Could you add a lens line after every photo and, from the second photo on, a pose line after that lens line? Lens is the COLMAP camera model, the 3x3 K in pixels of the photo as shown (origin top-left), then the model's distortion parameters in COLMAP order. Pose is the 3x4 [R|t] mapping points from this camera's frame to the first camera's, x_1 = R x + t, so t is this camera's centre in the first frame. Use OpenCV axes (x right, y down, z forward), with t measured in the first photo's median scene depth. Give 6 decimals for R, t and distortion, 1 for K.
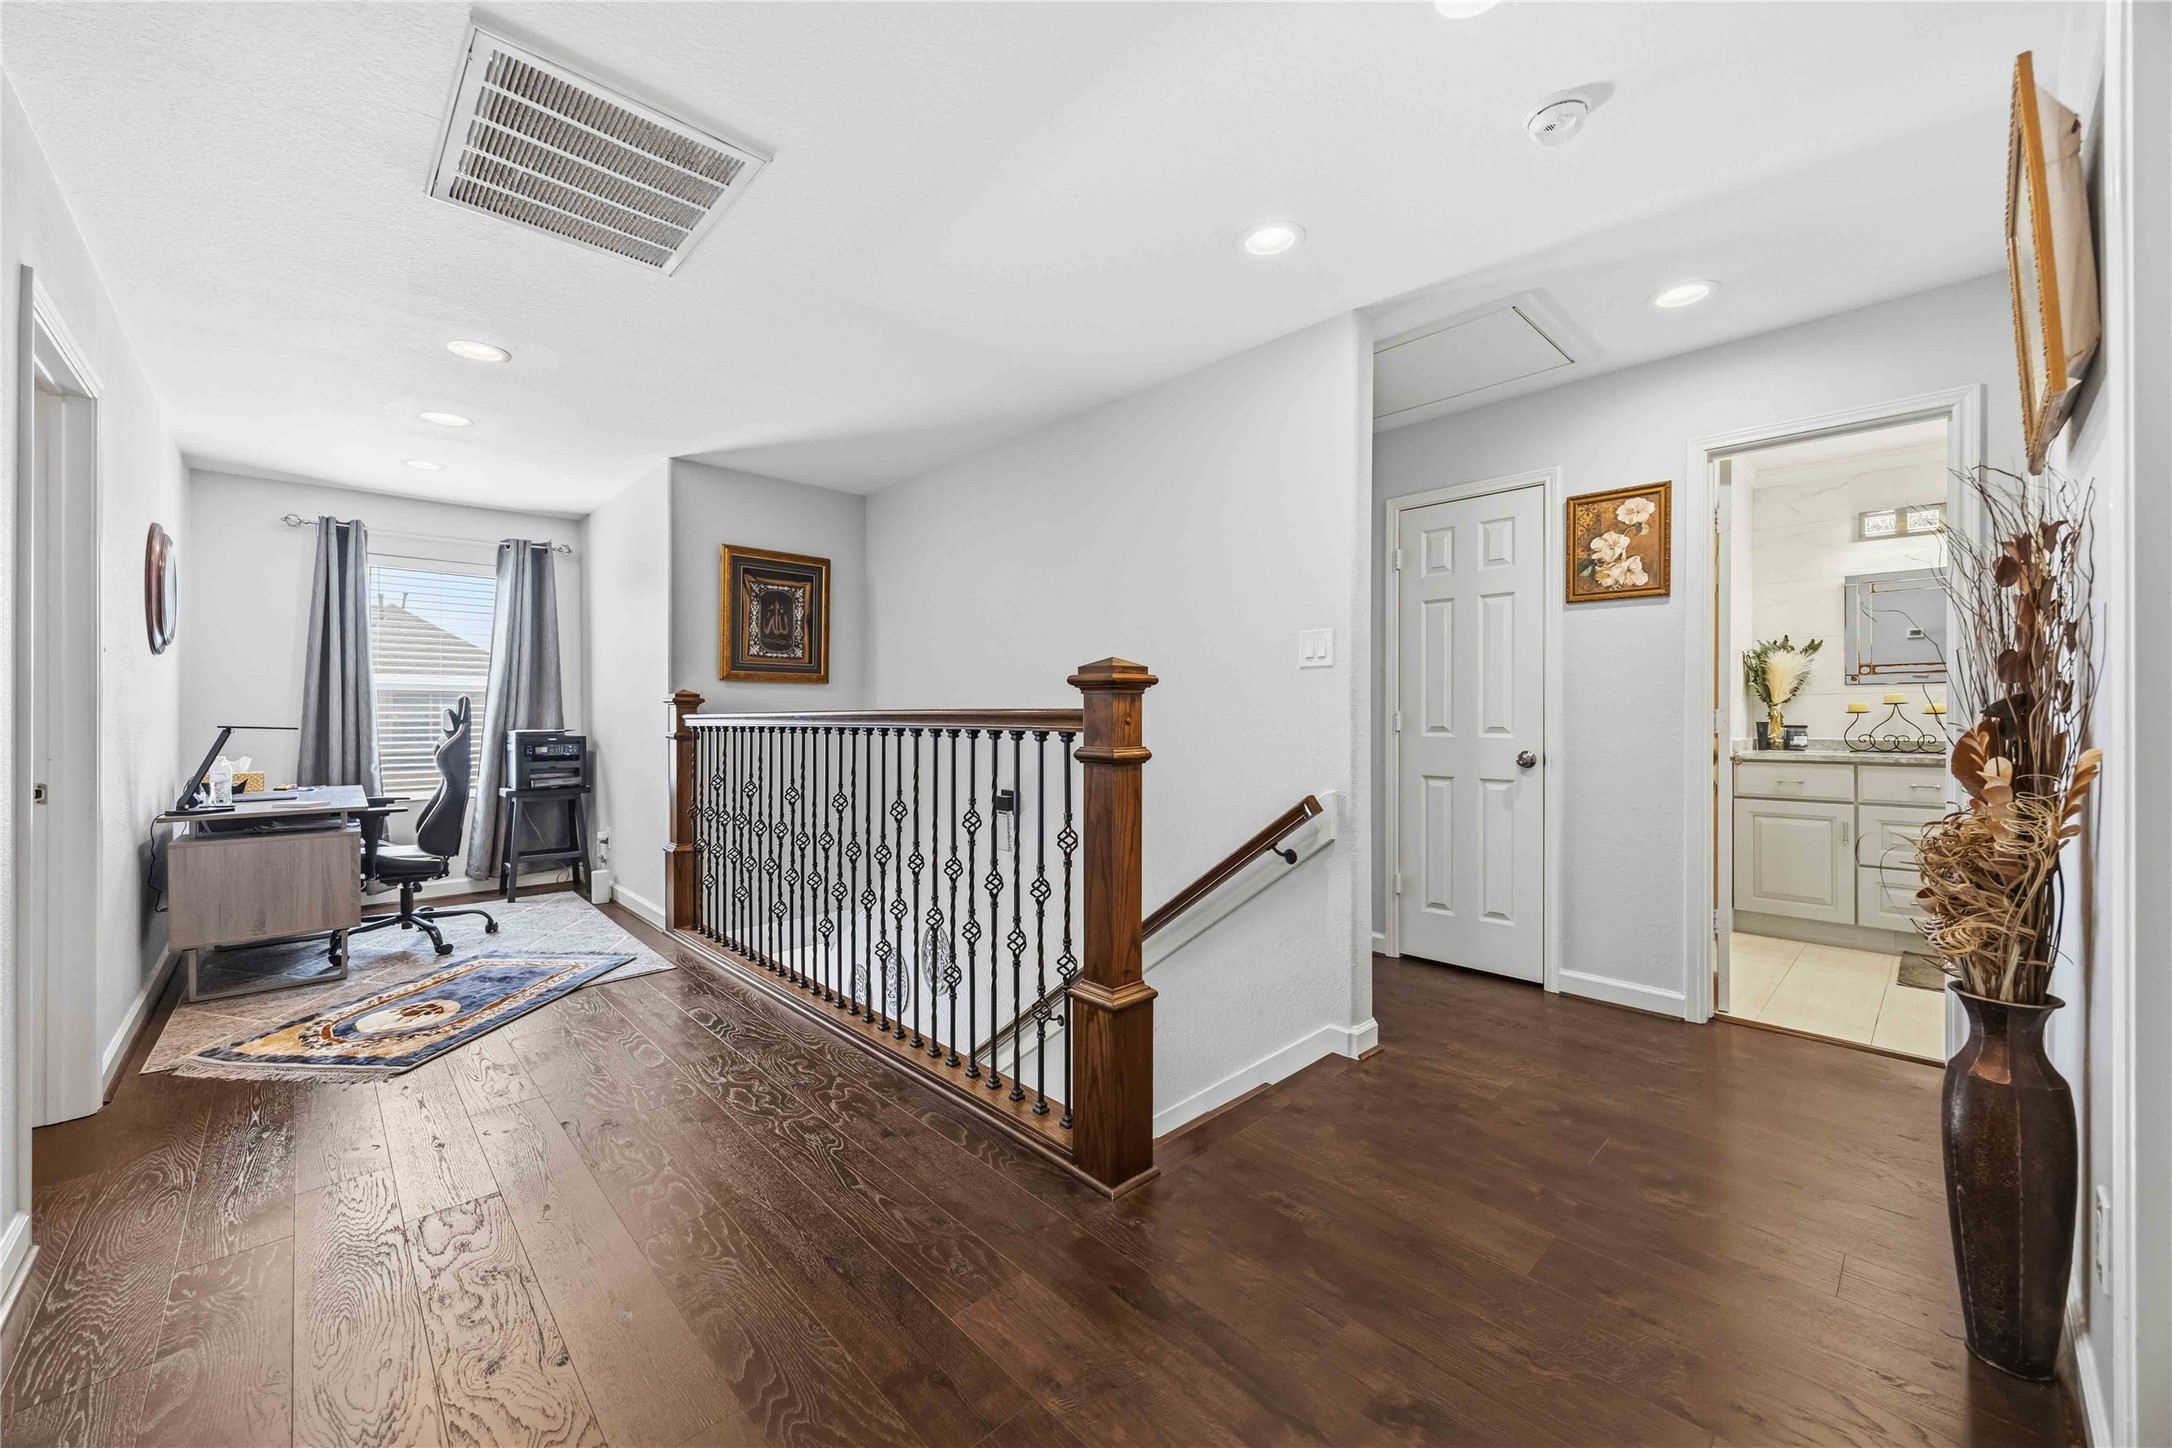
lens RADIAL K [[828.9, 0, 1087.1], [0, 828.9, 714.8], [0, 0, 1]] dist [-0.005276, 0.000173]
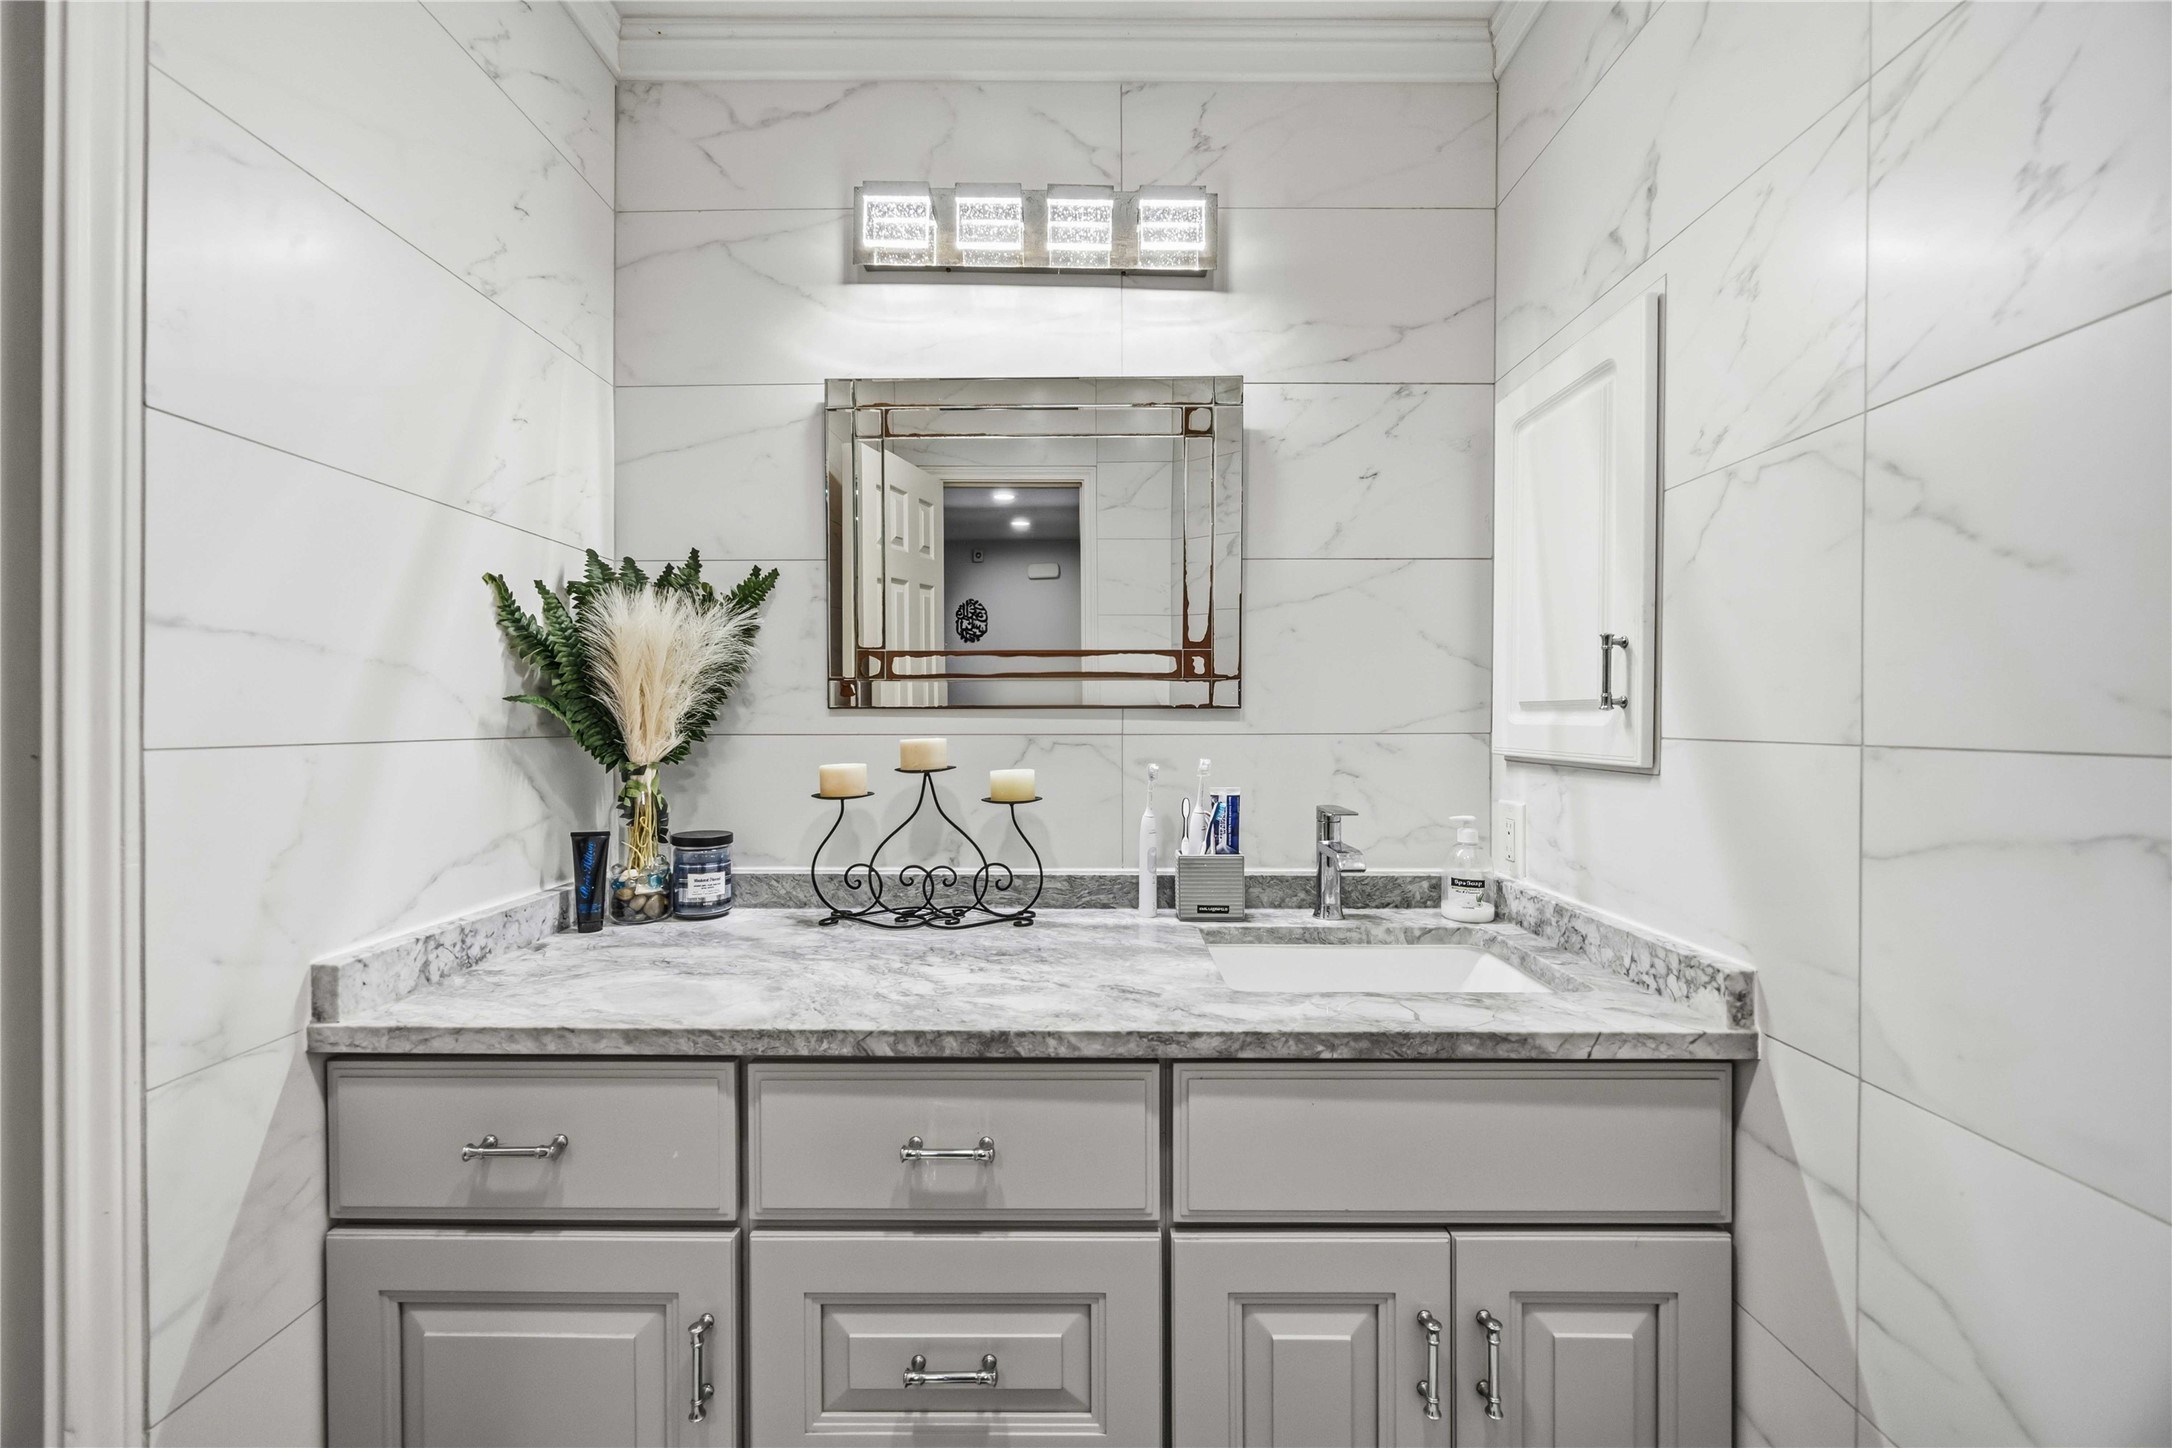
lens RADIAL K [[1760.2, 0, 1082.5], [0, 1760.2, 730.3], [0, 0, 1]] dist [0.000464, 0.000310]
pose [[0.684054, 0.006749, 0.729400, 0.482159], [0.000700, 0.999951, -0.009909, -0.020622], [-0.729431, 0.007289, 0.684016, 0.448441]]
